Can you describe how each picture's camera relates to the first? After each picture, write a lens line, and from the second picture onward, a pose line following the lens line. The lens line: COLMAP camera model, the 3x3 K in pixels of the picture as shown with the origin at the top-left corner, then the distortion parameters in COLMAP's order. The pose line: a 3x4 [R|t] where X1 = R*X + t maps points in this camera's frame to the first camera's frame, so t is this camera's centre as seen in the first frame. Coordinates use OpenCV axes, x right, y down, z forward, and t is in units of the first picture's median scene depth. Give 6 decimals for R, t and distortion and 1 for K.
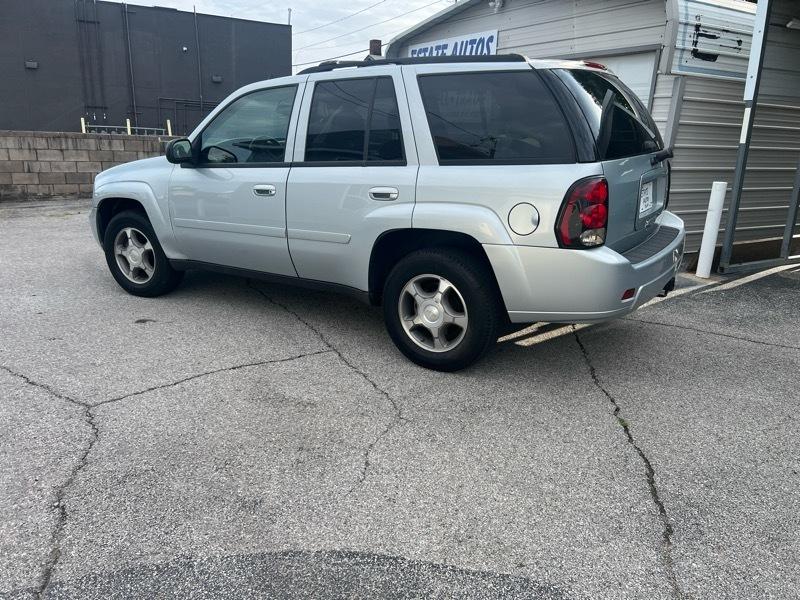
lens RADIAL K [[602.6, 0, 400.7], [0, 602.6, 301.1], [0, 0, 1]] dist [0.054514, -0.058266]
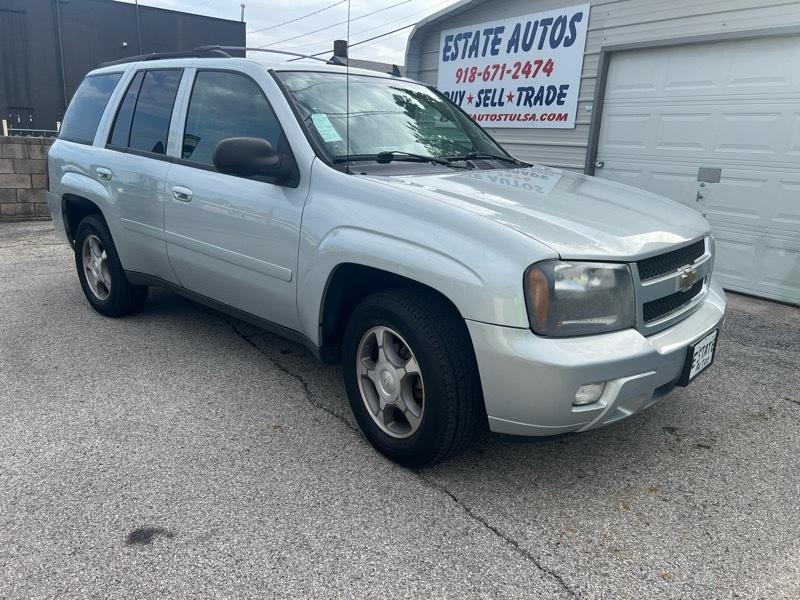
lens RADIAL K [[602.6, 0, 396.6], [0, 602.6, 300.7], [0, 0, 1]] dist [0.054514, -0.058266]
pose [[0.995852, -0.011123, 0.090309, -0.212230], [0.012468, 0.999819, -0.014342, -0.106214], [-0.090134, 0.015409, 0.995810, 0.401283]]
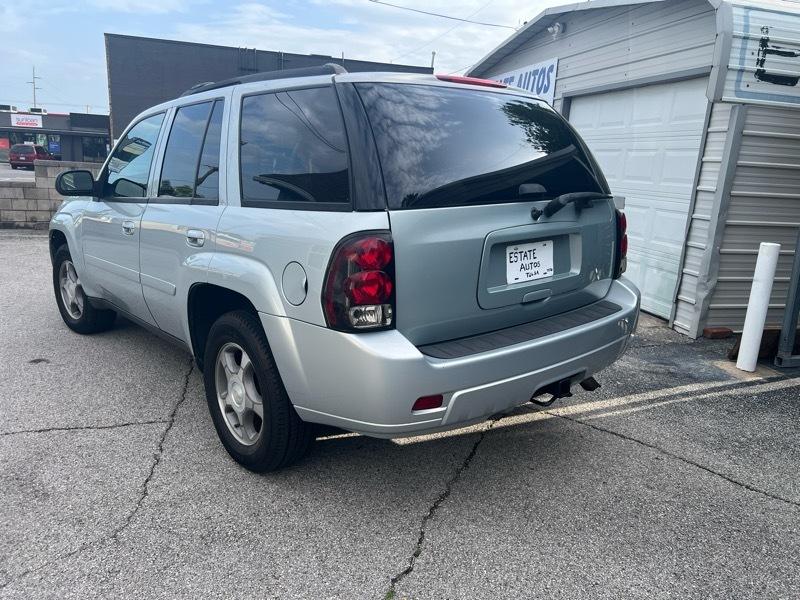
lens RADIAL K [[602.6, 0, 401.3], [0, 602.6, 299.3], [0, 0, 1]] dist [0.054514, -0.058266]
pose [[0.965157, 0.071056, -0.251839, 0.267559], [-0.087174, 0.994760, -0.053421, -0.046497], [0.246724, 0.073514, 0.966293, 0.172441]]
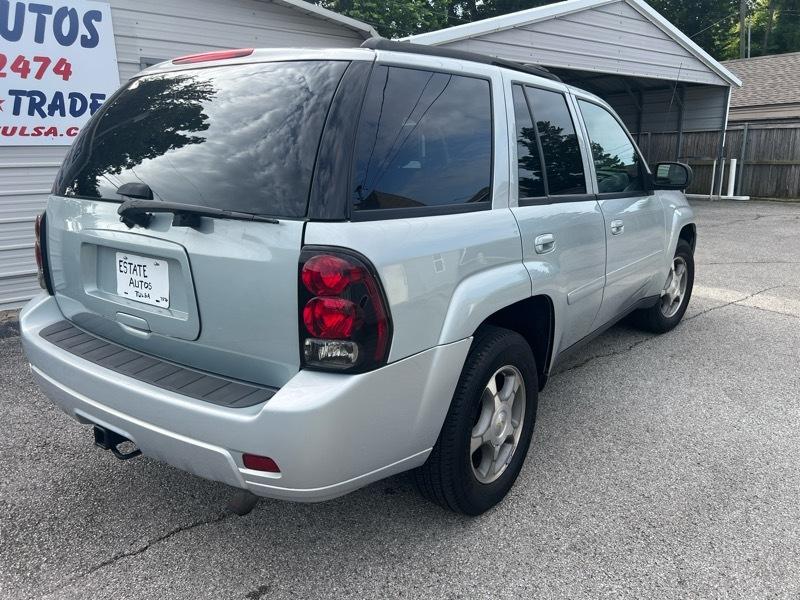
lens RADIAL K [[602.6, 0, 401.4], [0, 602.6, 303.6], [0, 0, 1]] dist [0.054514, -0.058266]
pose [[-0.200074, -0.260161, 0.944609, -0.867625], [0.283922, 0.907341, 0.310033, -0.383706], [-0.937741, 0.330225, -0.107670, 1.259371]]
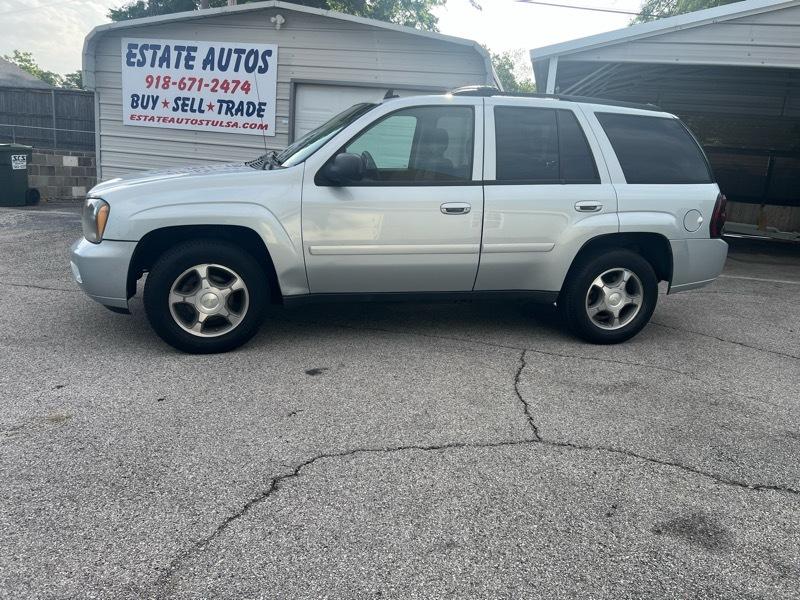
lens RADIAL K [[602.6, 0, 398.6], [0, 602.6, 301.1], [0, 0, 1]] dist [0.054514, -0.058266]
pose [[0.672503, -0.141409, 0.726460, -0.715830], [0.151716, 0.987072, 0.051690, -0.066999], [-0.724377, 0.075454, 0.685262, 0.272584]]
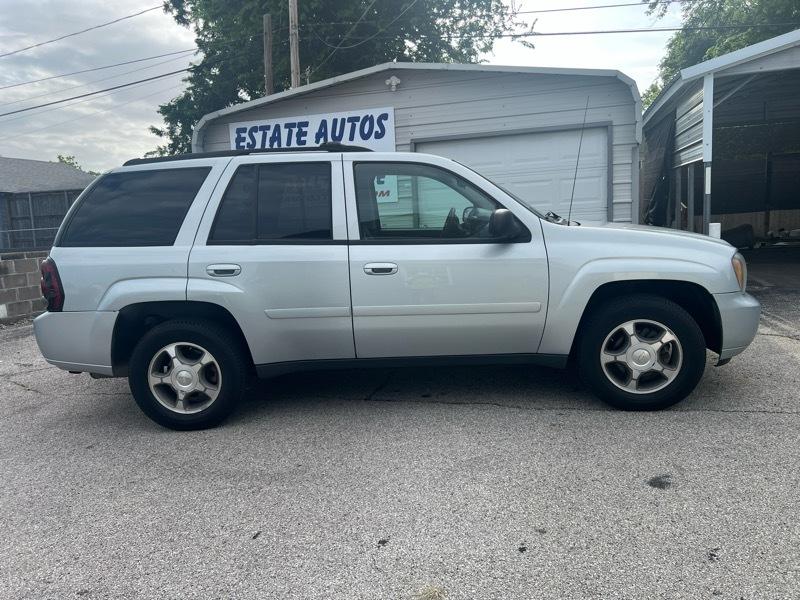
lens RADIAL K [[602.6, 0, 394.8], [0, 602.6, 303.3], [0, 0, 1]] dist [0.054514, -0.058266]
pose [[0.701808, -0.167189, 0.692469, -0.798501], [0.268001, 0.962621, -0.039201, -0.153492], [-0.660031, 0.213093, 0.720382, 0.527663]]
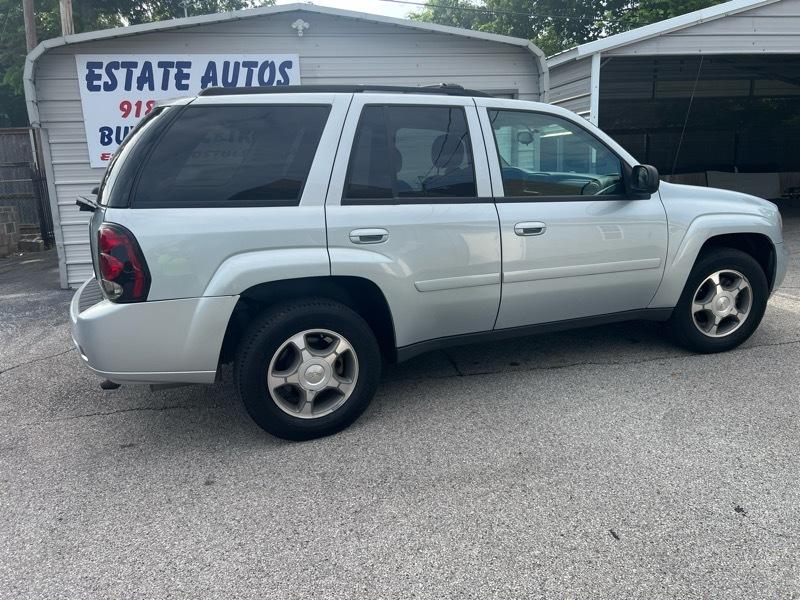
lens RADIAL K [[602.6, 0, 396.1], [0, 602.6, 304.2], [0, 0, 1]] dist [0.054514, -0.058266]
pose [[0.326996, -0.241525, 0.913640, -0.955213], [0.309520, 0.940835, 0.137936, -0.270211], [-0.892900, 0.237685, 0.382407, 0.899404]]
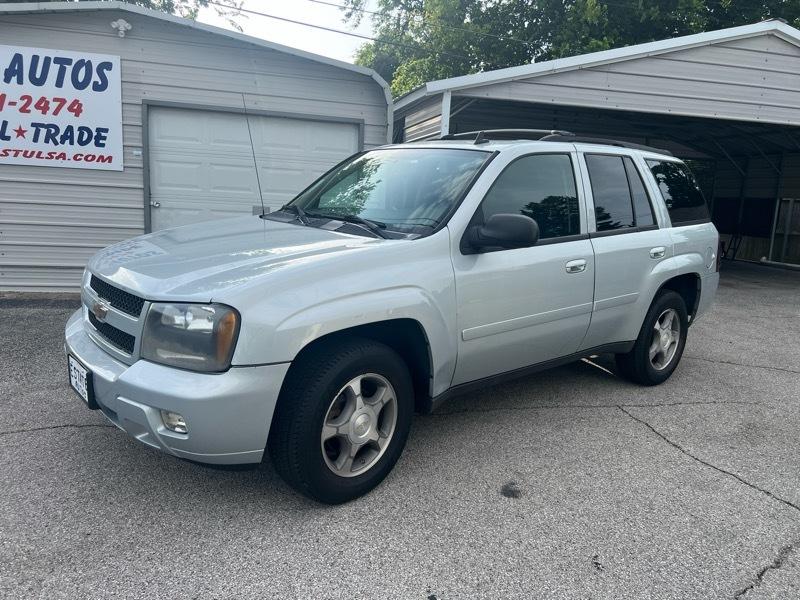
lens RADIAL K [[602.6, 0, 398.9], [0, 602.6, 303.5], [0, 0, 1]] dist [0.054514, -0.058266]
pose [[0.266486, -0.176188, 0.947599, -0.798296], [0.228442, 0.966683, 0.115493, -0.202791], [-0.936376, 0.185694, 0.297856, 0.682459]]
